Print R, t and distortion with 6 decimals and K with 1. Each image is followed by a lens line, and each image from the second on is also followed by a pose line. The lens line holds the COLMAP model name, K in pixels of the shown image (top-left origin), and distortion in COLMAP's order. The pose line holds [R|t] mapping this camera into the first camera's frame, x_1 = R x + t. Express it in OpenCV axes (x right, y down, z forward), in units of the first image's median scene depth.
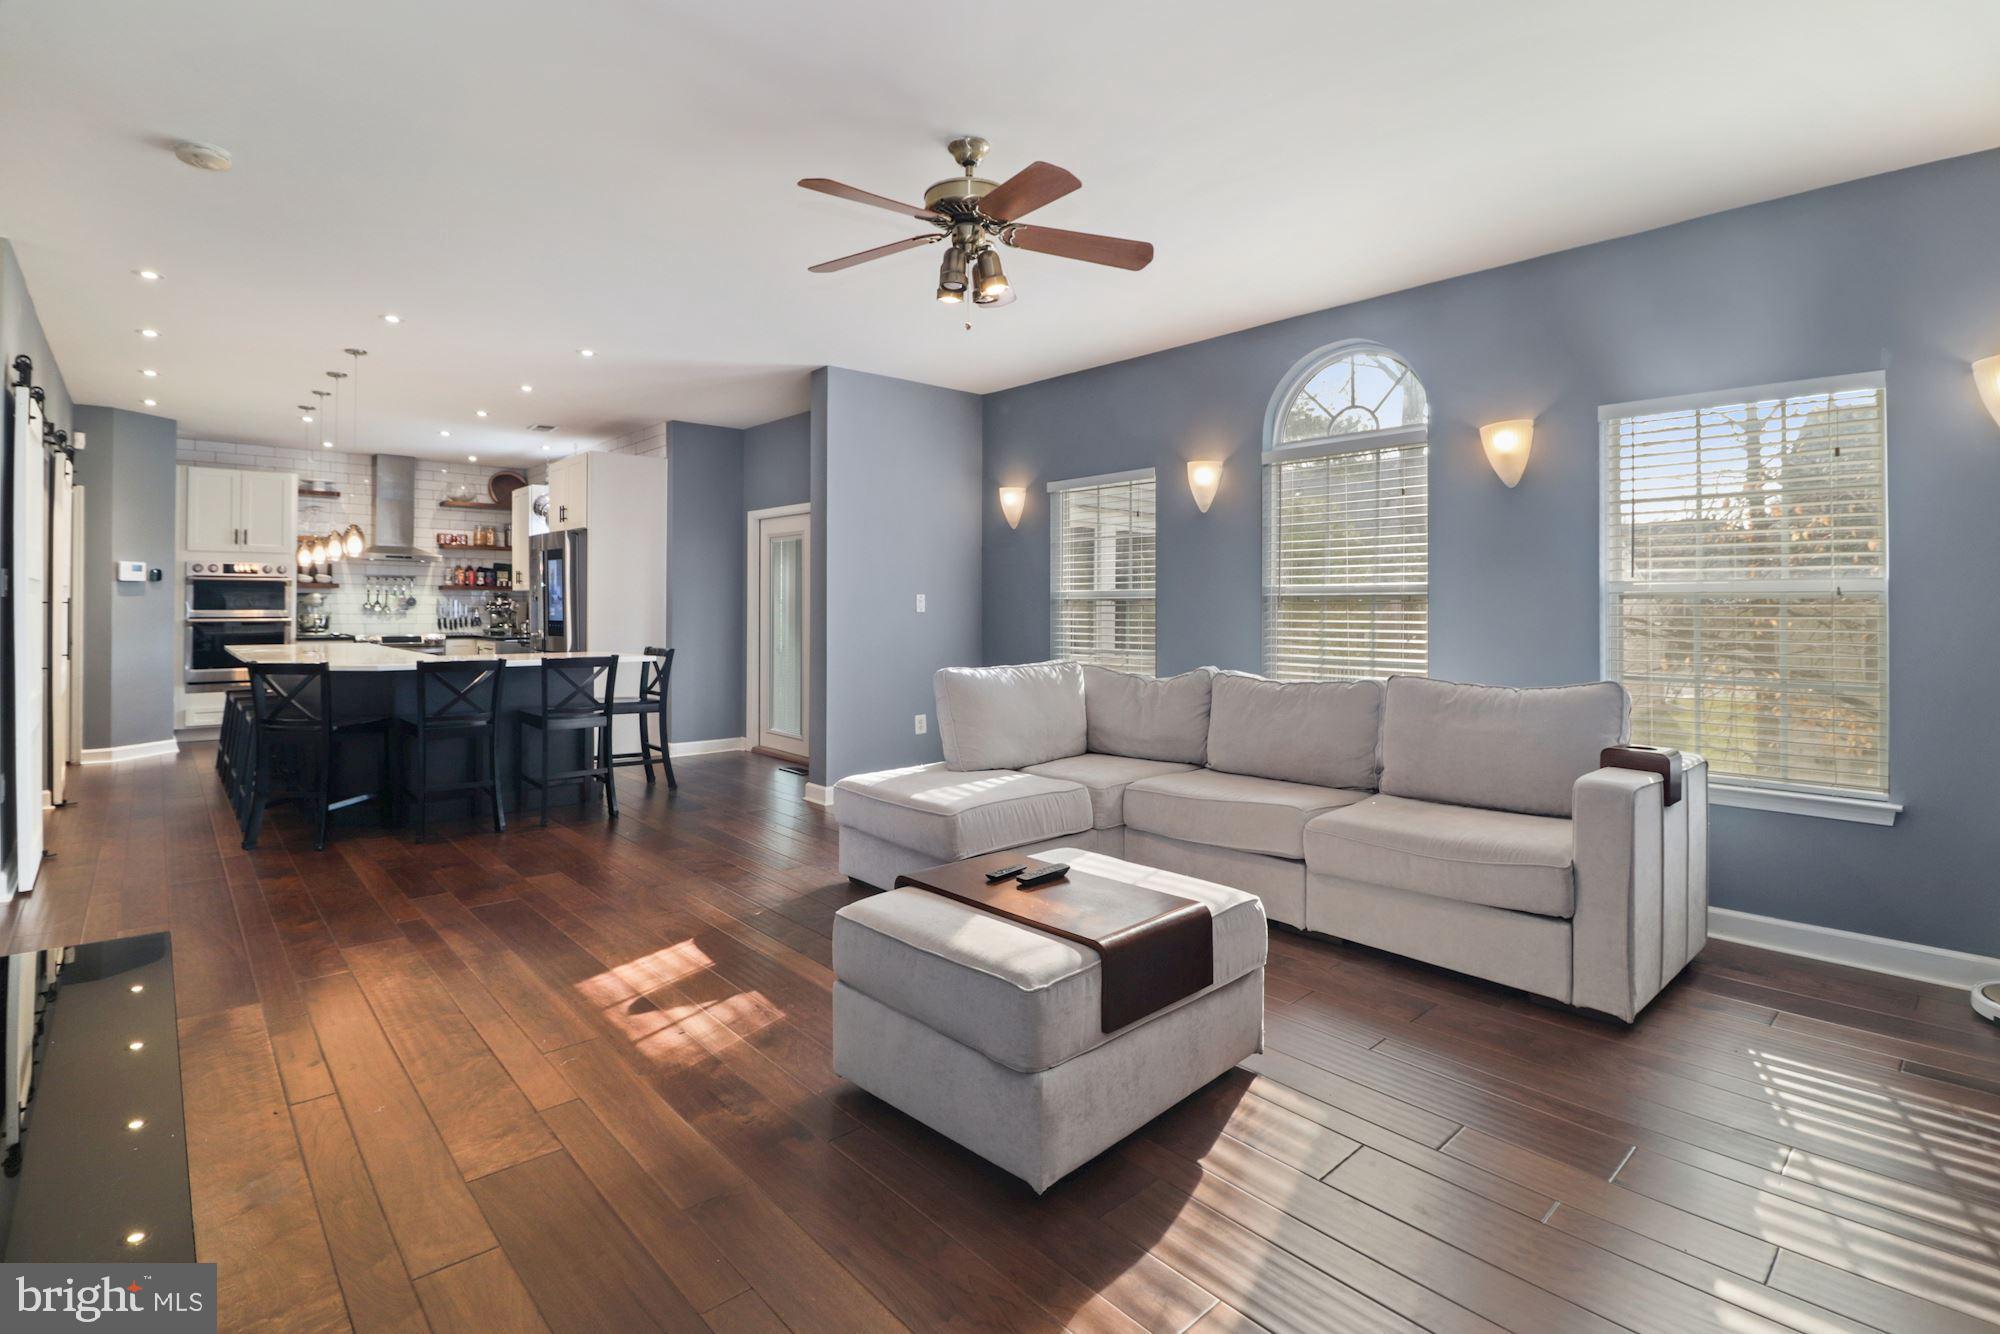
lens RADIAL K [[936.5, 0, 1020.2], [0, 936.5, 588.4], [0, 0, 1]] dist [-0.002896, -0.002383]
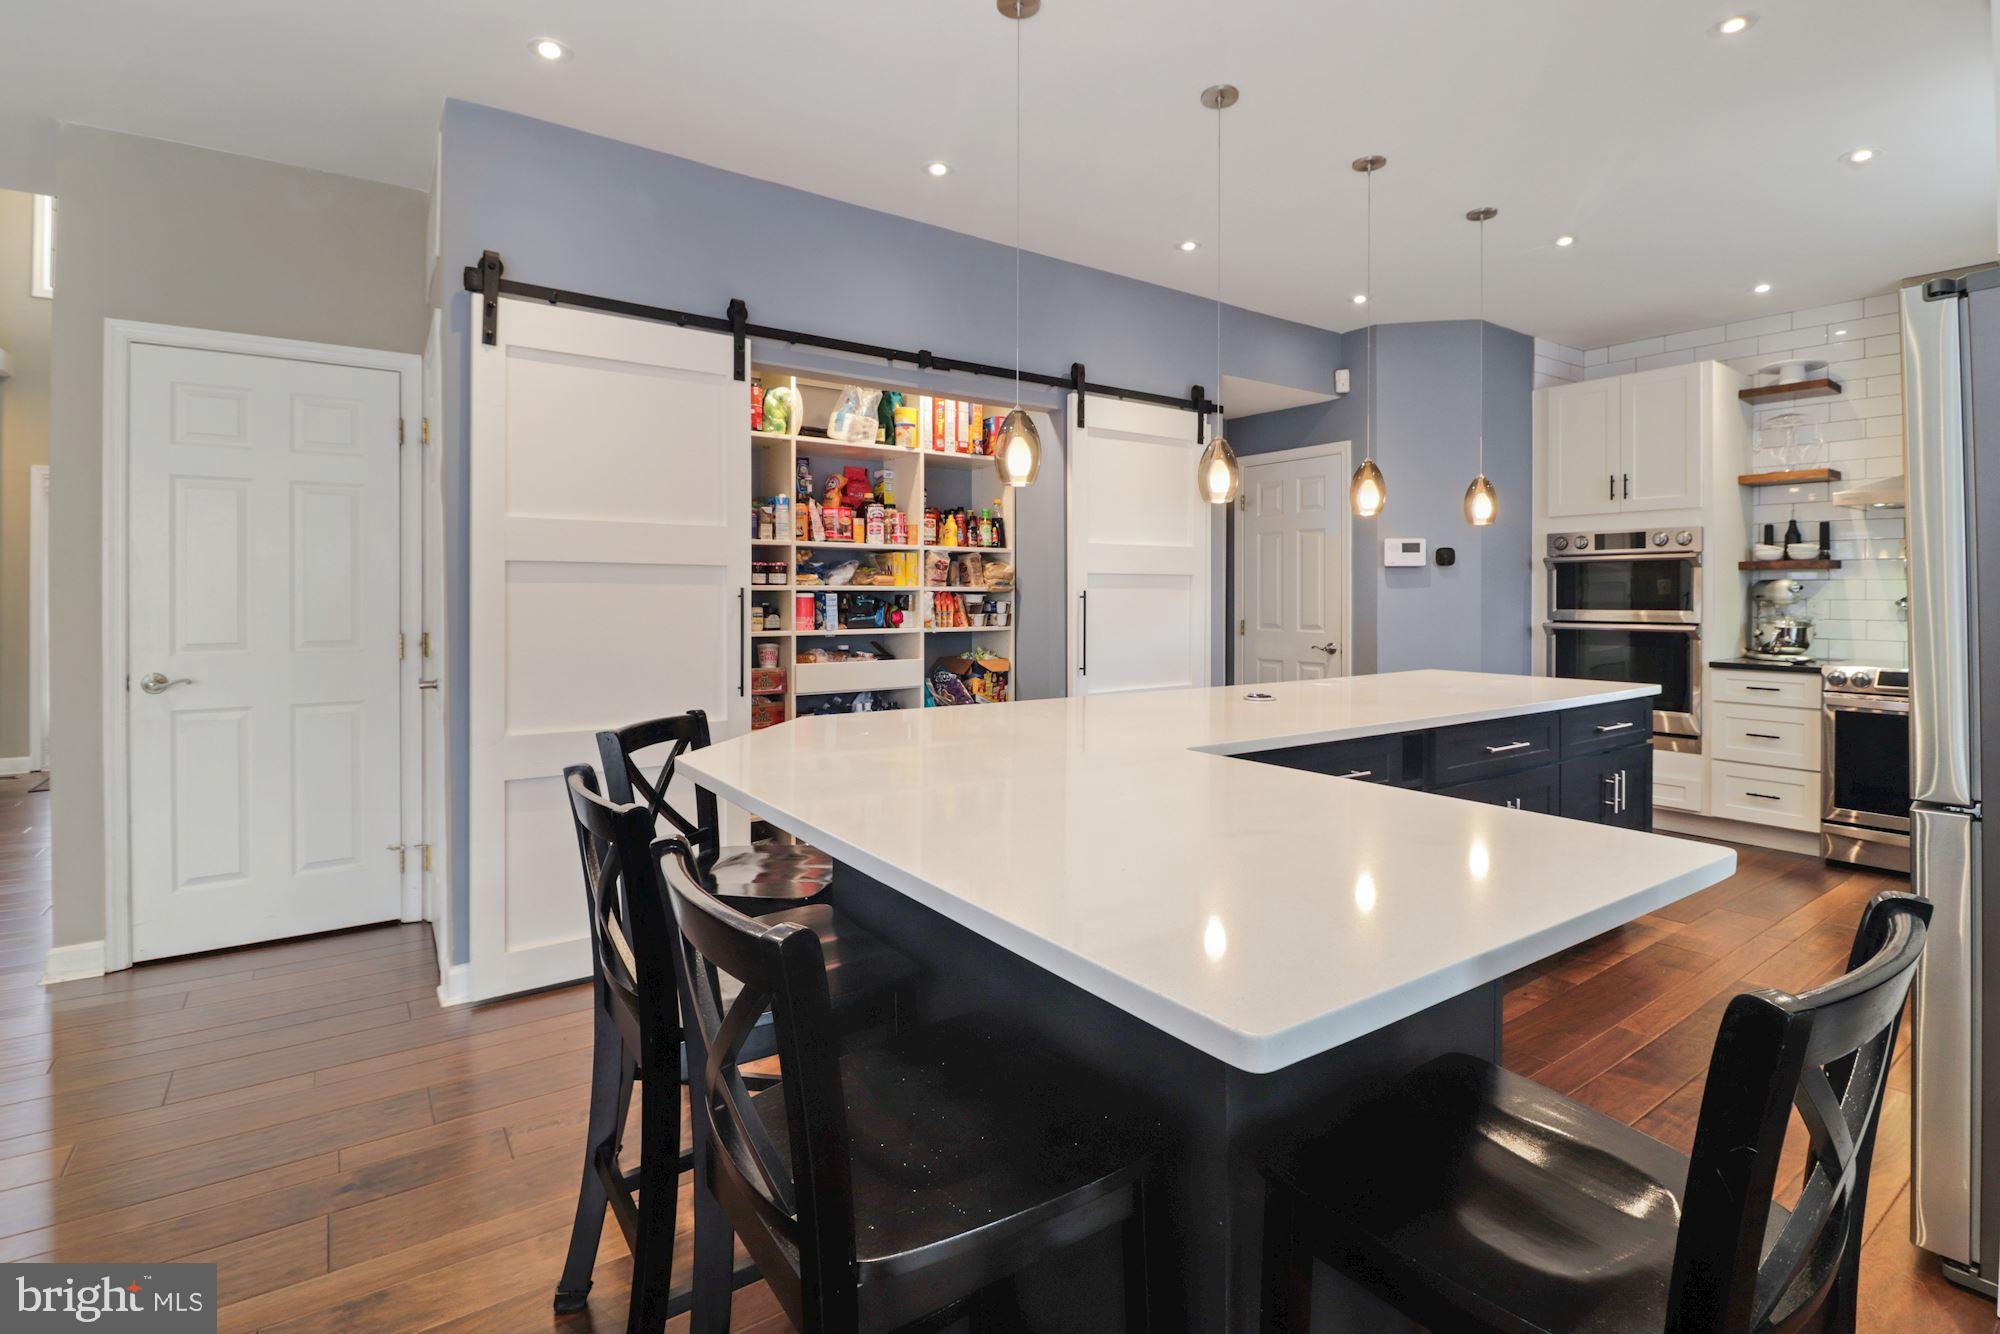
lens RADIAL K [[936.5, 0, 1014.0], [0, 936.5, 596.8], [0, 0, 1]] dist [-0.002896, -0.002383]
pose [[-0.131499, -0.002422, -0.991313, -0.177438], [0.012078, 0.999919, -0.004045, 0.011769], [0.991243, -0.012505, -0.131459, 0.647807]]
